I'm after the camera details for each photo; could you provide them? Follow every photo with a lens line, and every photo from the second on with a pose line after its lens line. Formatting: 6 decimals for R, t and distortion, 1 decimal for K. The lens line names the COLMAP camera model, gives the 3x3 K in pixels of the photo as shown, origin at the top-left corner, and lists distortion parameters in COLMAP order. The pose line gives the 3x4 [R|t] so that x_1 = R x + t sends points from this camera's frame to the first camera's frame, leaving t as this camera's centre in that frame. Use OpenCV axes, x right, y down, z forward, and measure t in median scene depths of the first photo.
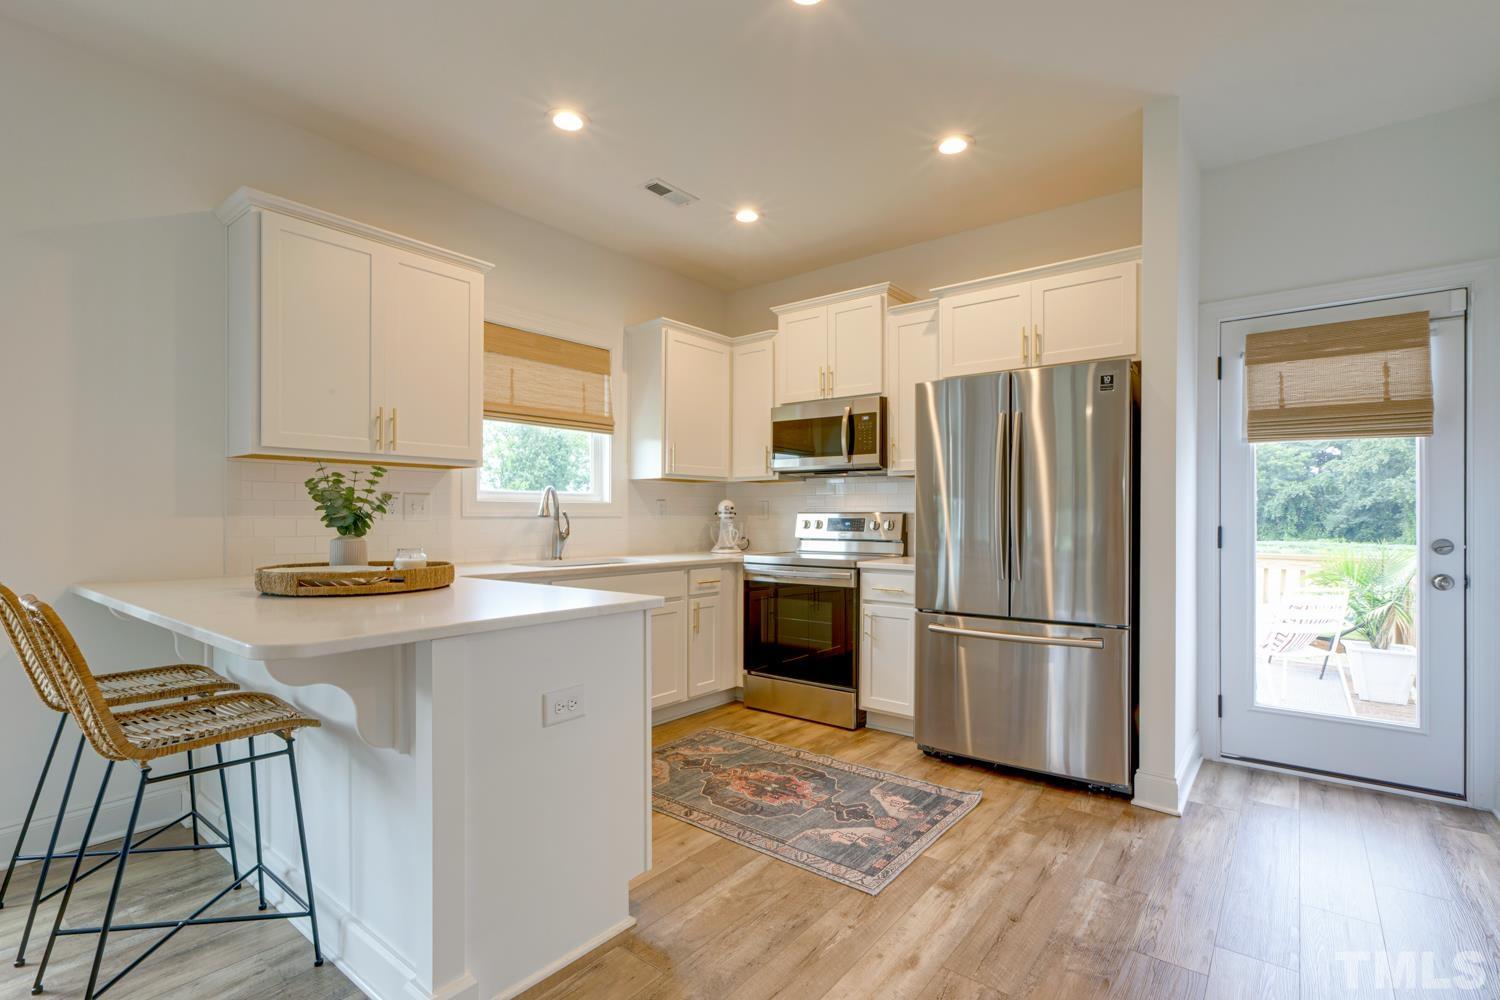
lens RADIAL K [[696.8, 0, 749.7], [0, 696.8, 519.1], [0, 0, 1]] dist [-0.033778, 0.015328]
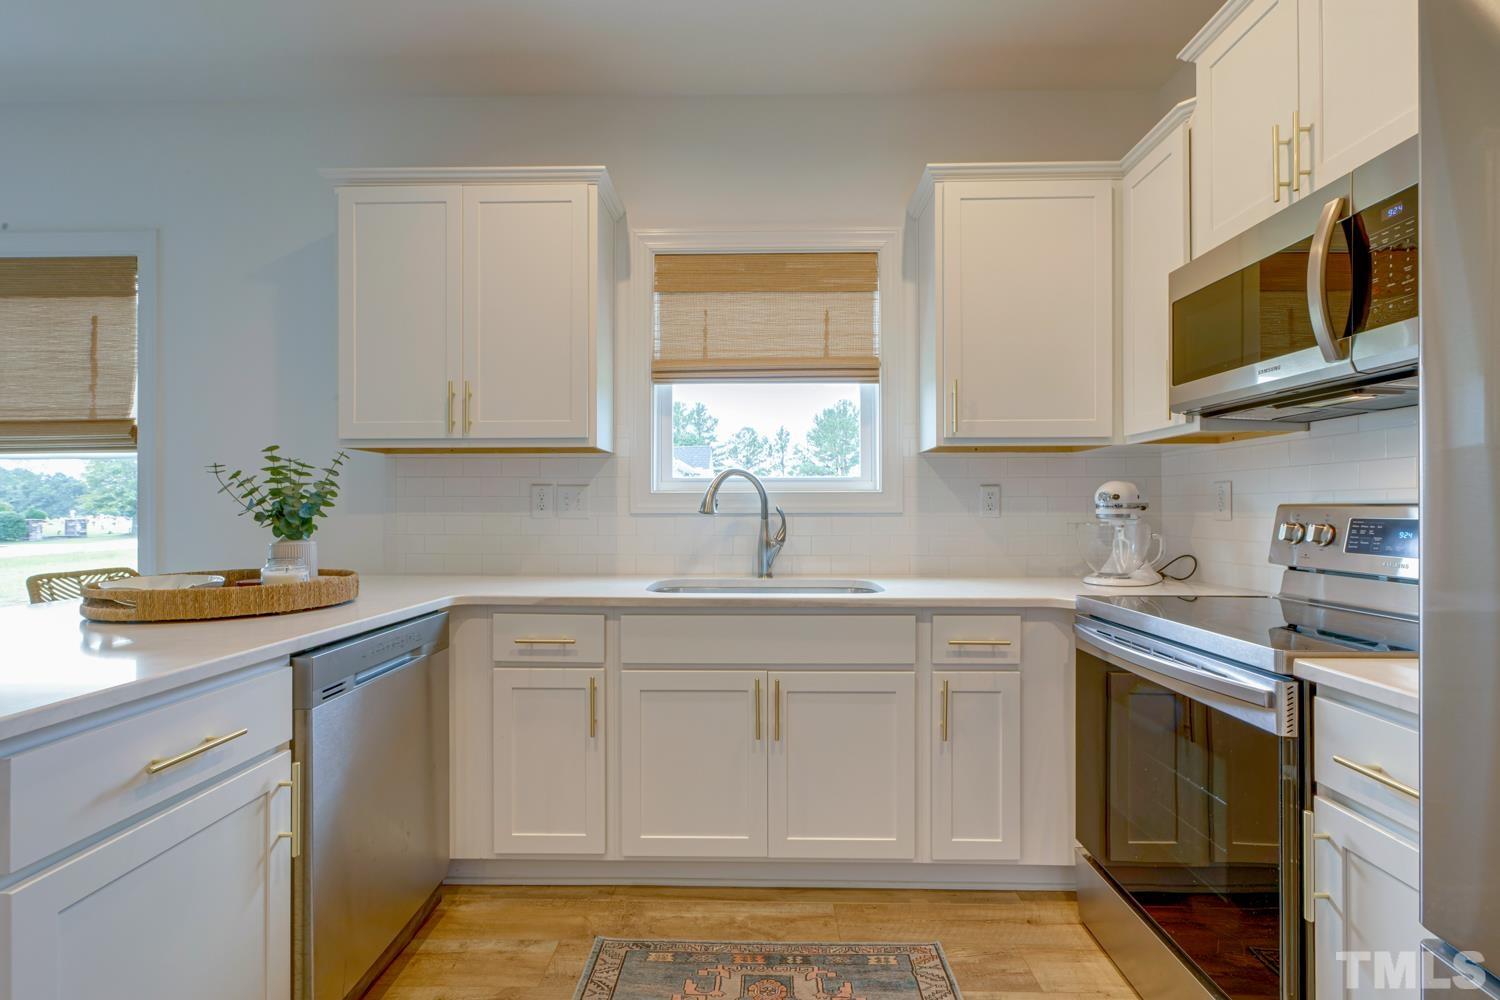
lens RADIAL K [[670.7, 0, 749.5], [0, 670.7, 506.9], [0, 0, 1]] dist [-0.003576, -0.000069]
pose [[0.610199, -0.004219, -0.792237, 0.242036], [-0.002447, 0.999971, -0.007210, -0.005451], [0.792244, 0.006338, 0.610171, 0.609175]]
